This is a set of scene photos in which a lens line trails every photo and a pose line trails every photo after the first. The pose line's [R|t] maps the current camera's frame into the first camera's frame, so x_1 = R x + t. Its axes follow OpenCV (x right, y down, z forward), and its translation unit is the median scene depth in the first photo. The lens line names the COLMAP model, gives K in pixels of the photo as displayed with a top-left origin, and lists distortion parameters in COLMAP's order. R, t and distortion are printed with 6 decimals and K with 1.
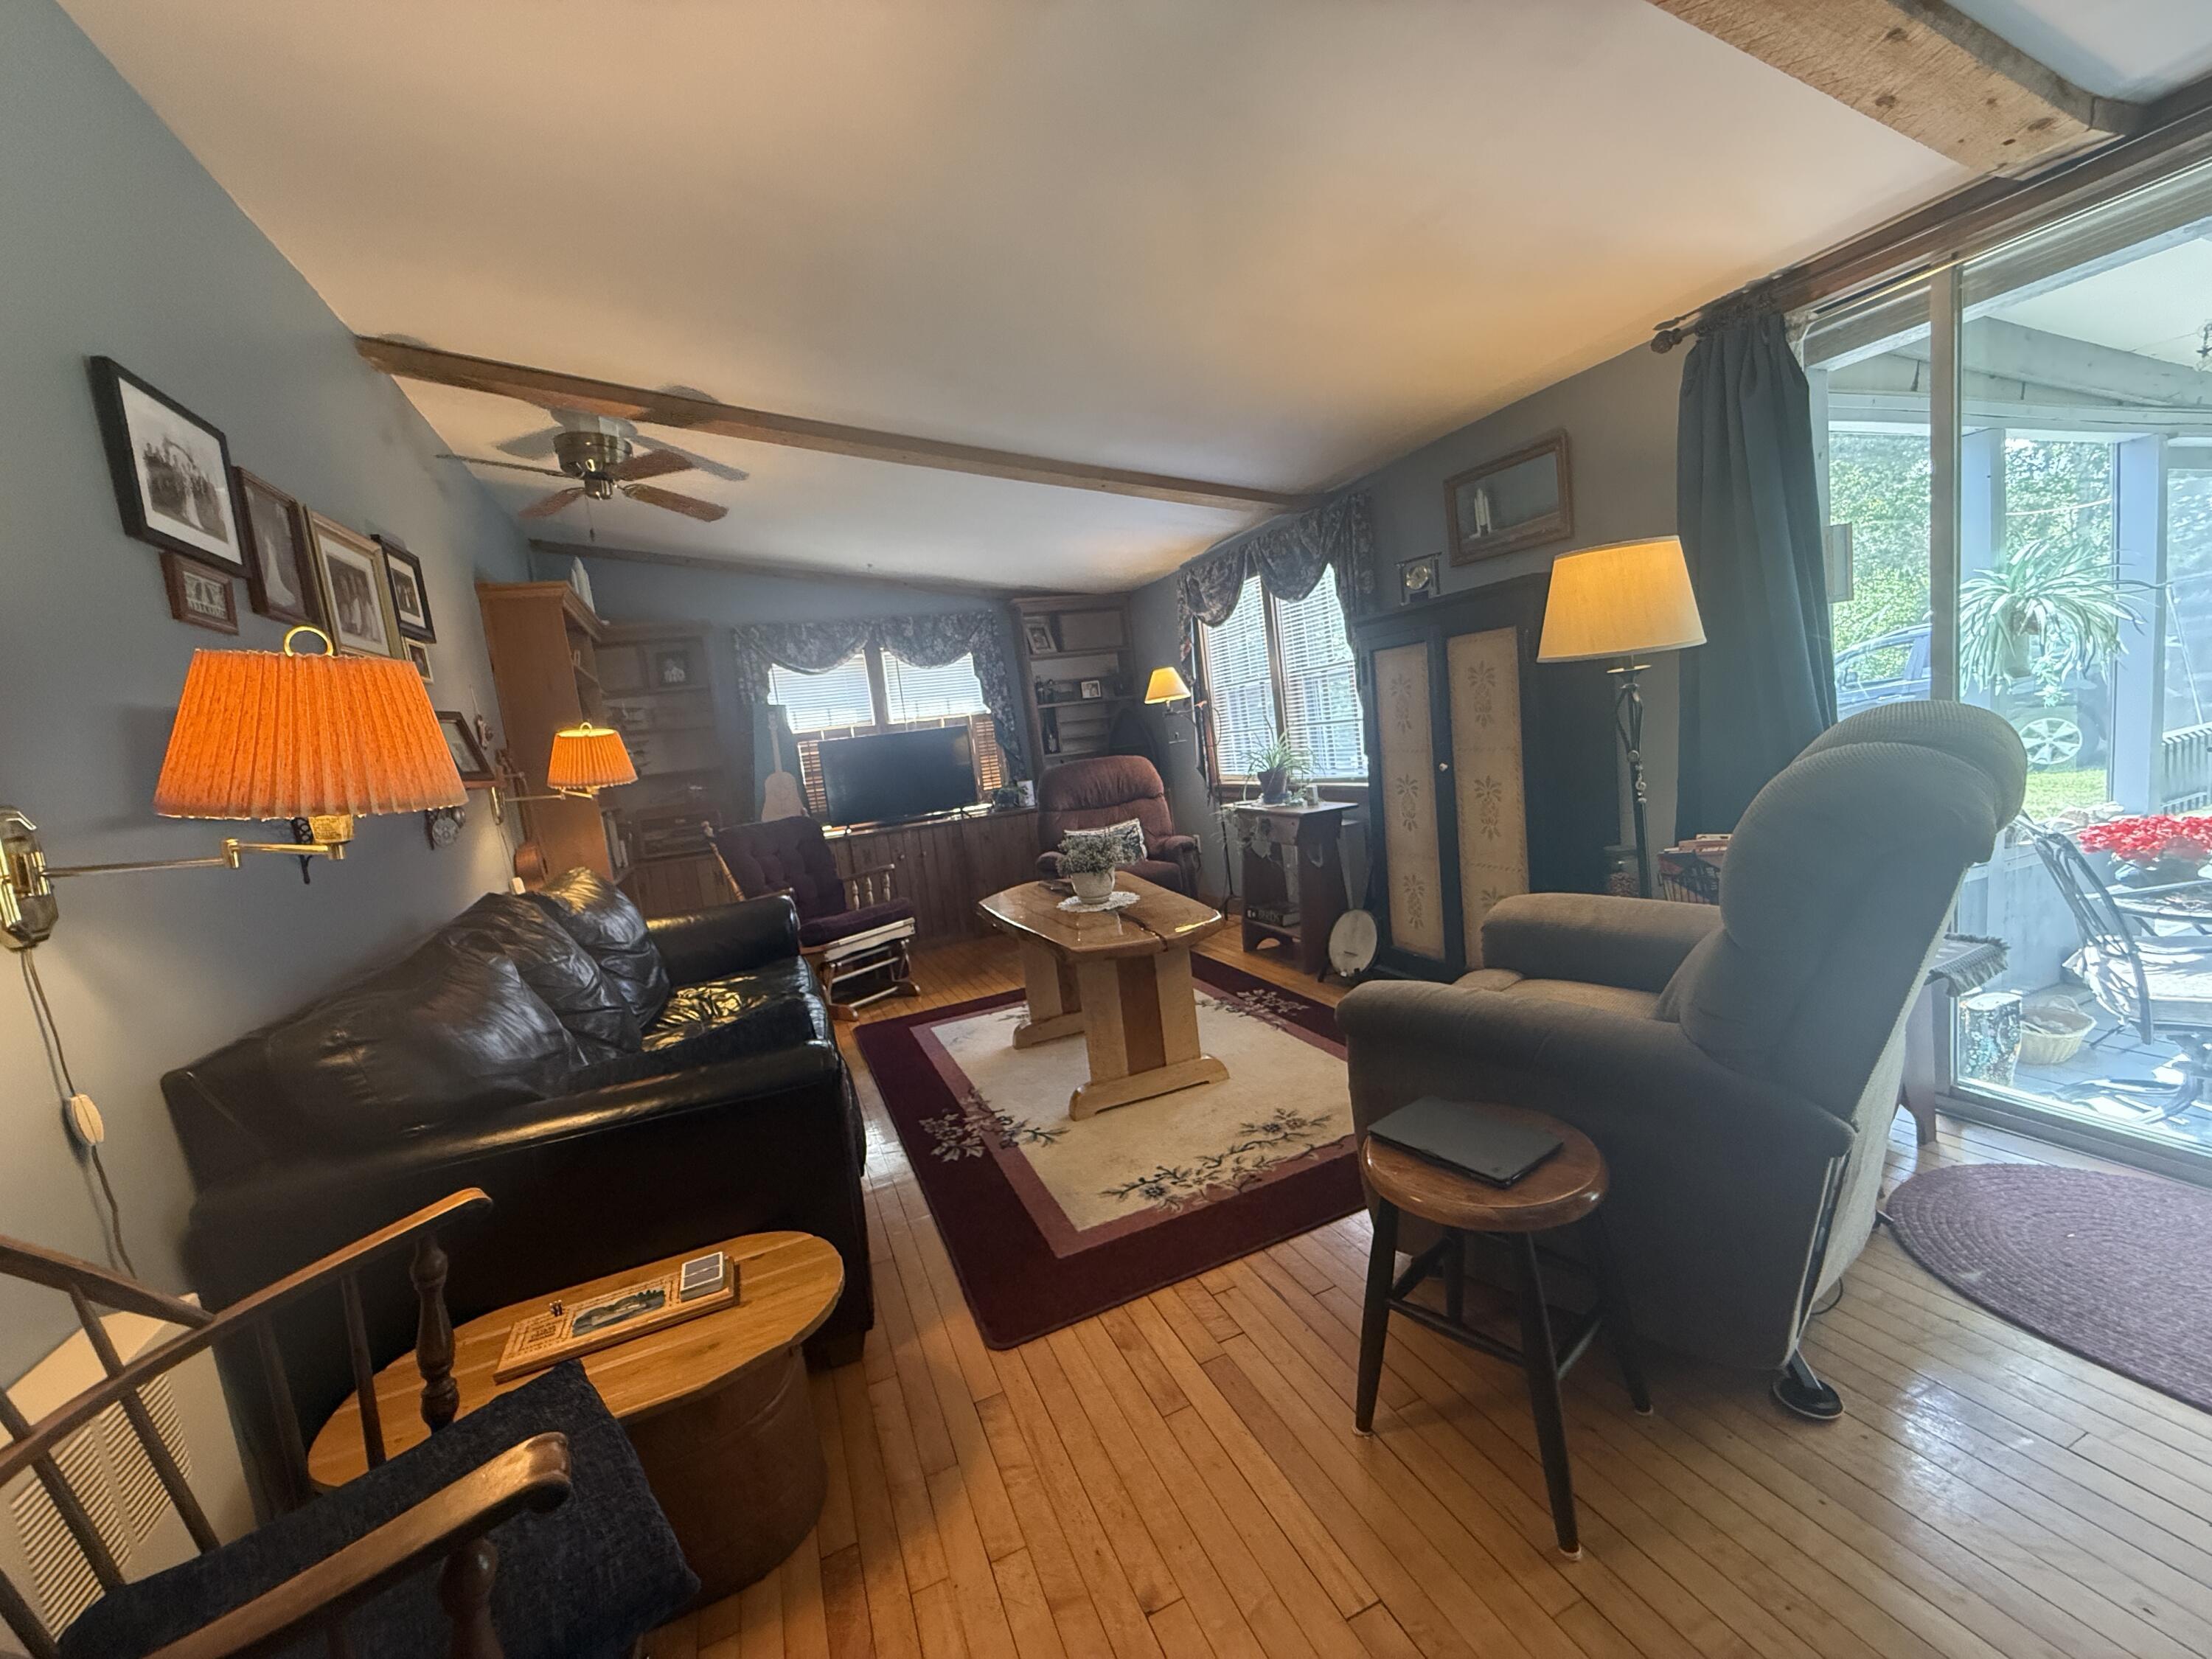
lens RADIAL K [[888.0, 0, 1103.6], [0, 888.0, 826.6], [0, 0, 1]] dist [0.001611, 0.000279]
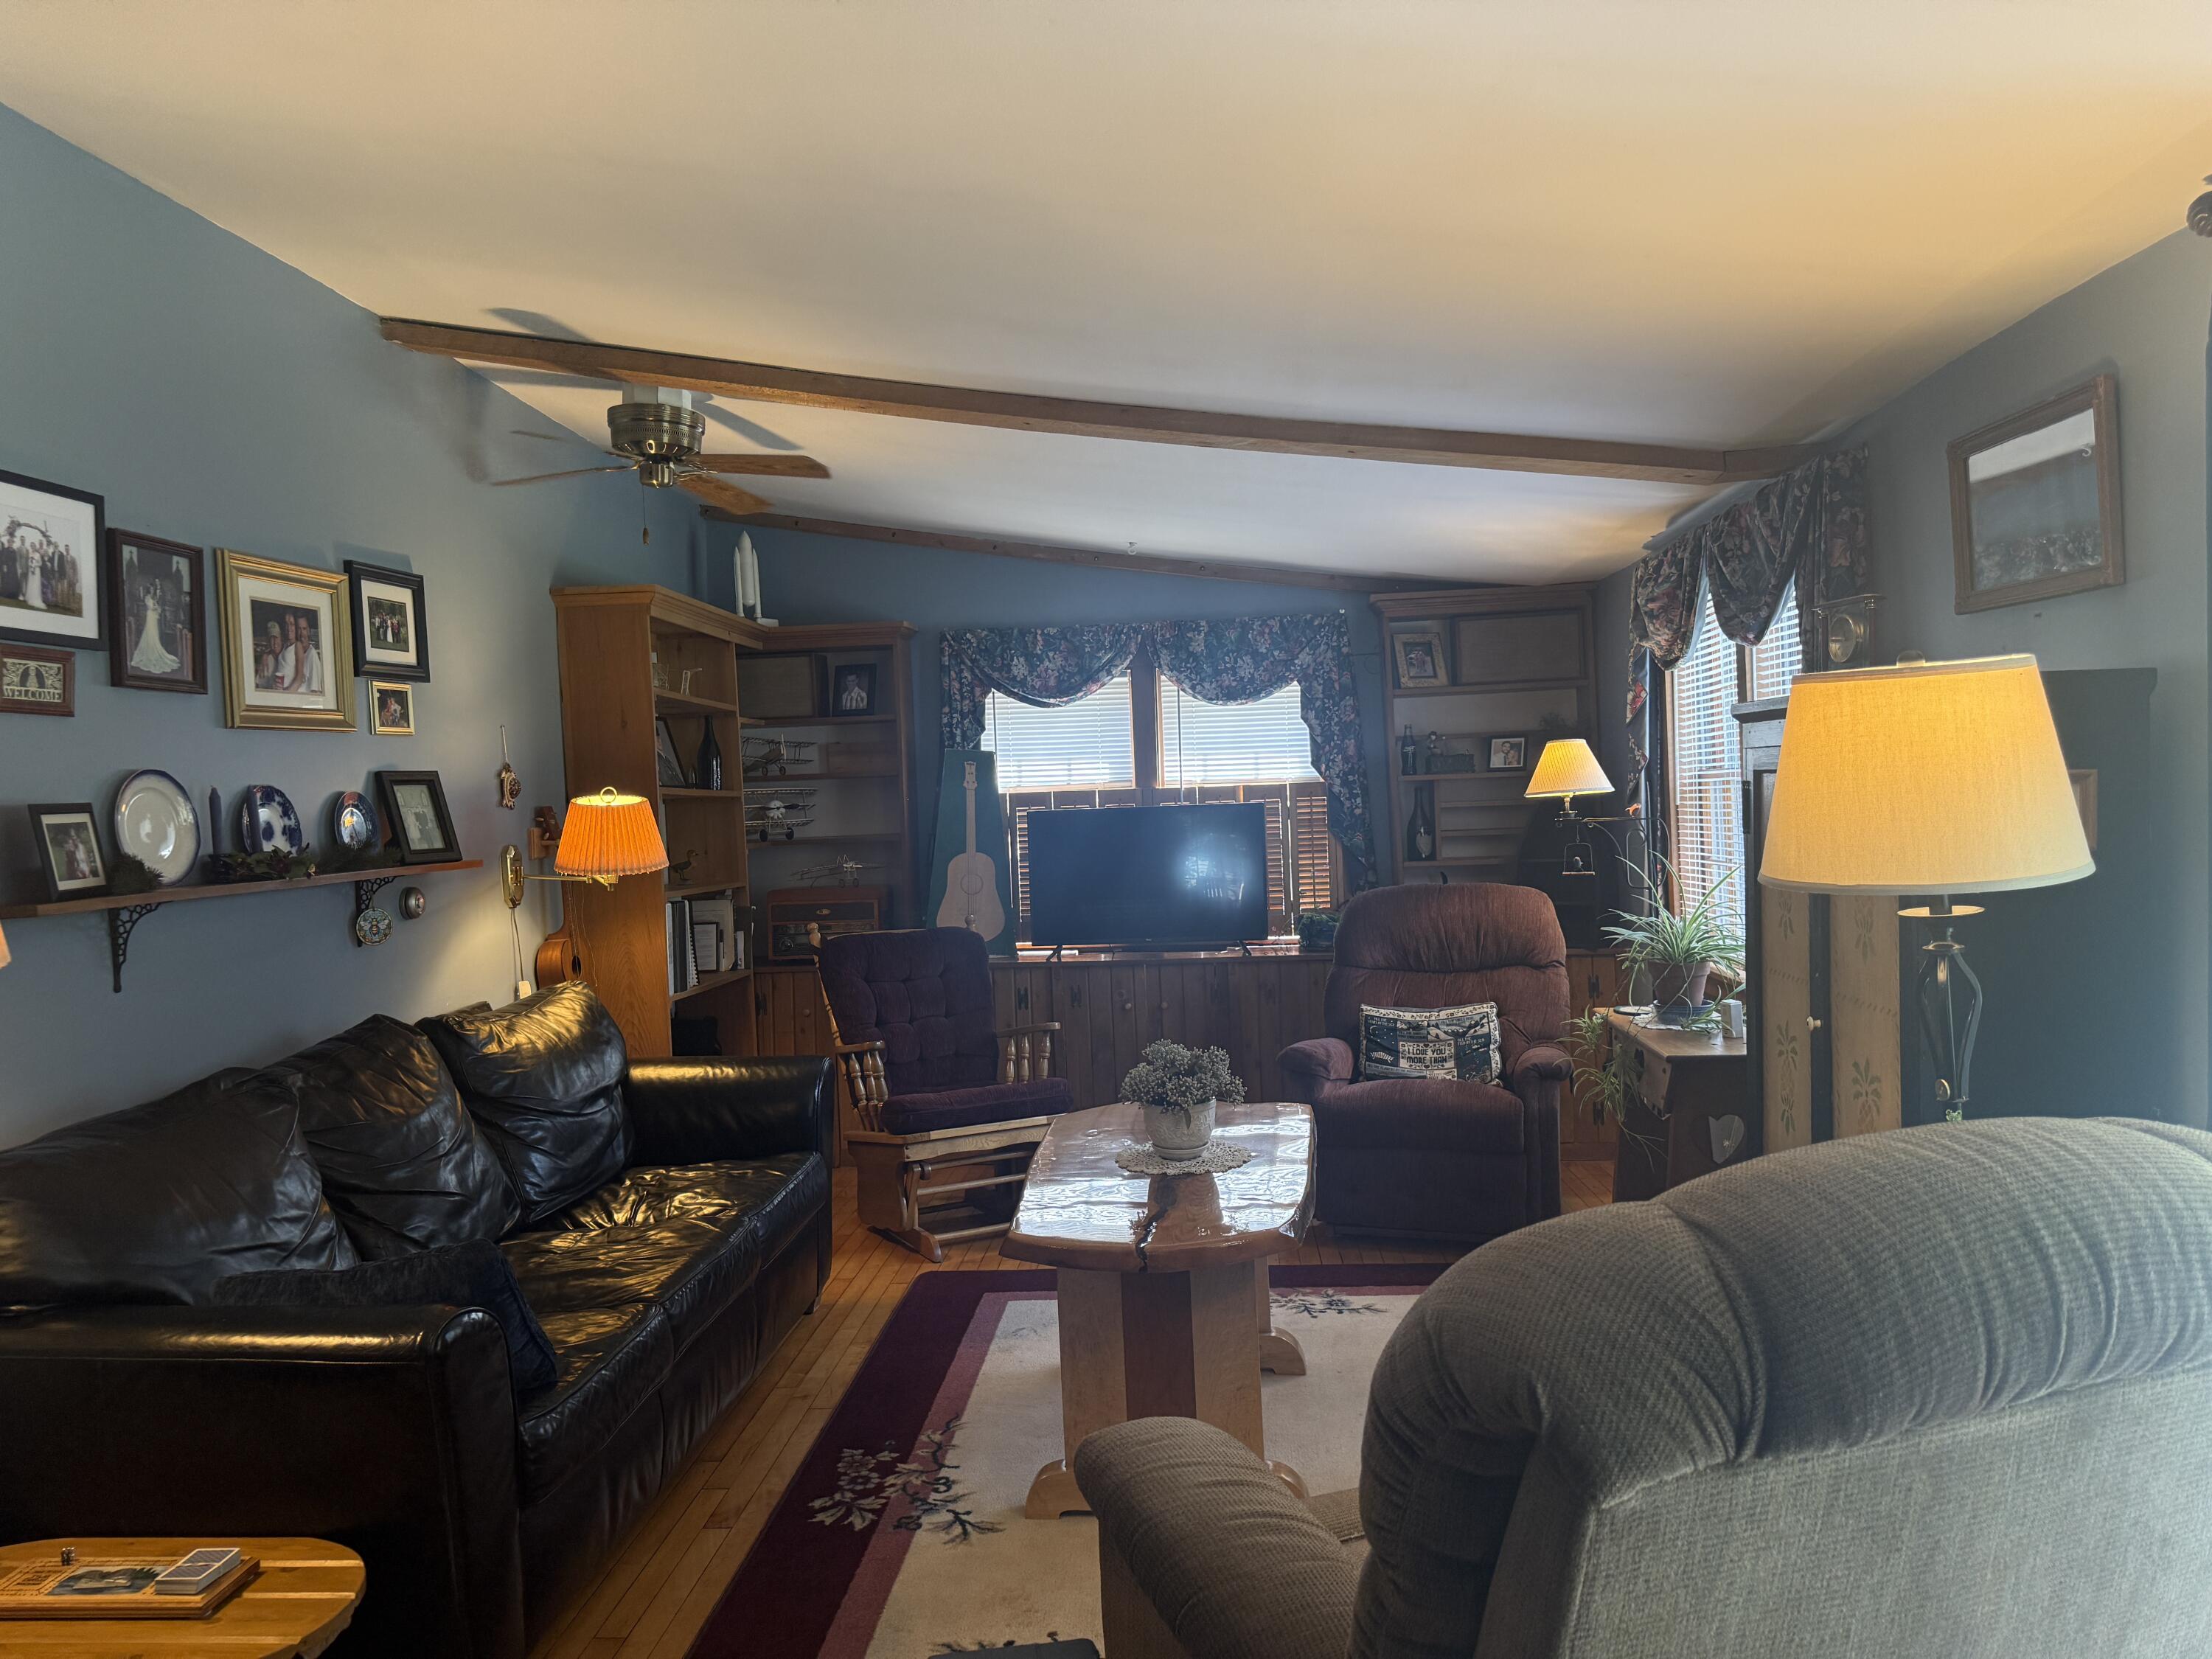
lens RADIAL K [[1552.1, 0, 1096.9], [0, 1552.1, 824.5], [0, 0, 1]] dist [0.130776, -0.214663]
pose [[0.888511, 0.091704, -0.449598, 0.334710], [-0.116120, 0.992869, -0.026966, -0.087237], [0.443919, 0.076167, 0.892824, 0.010072]]
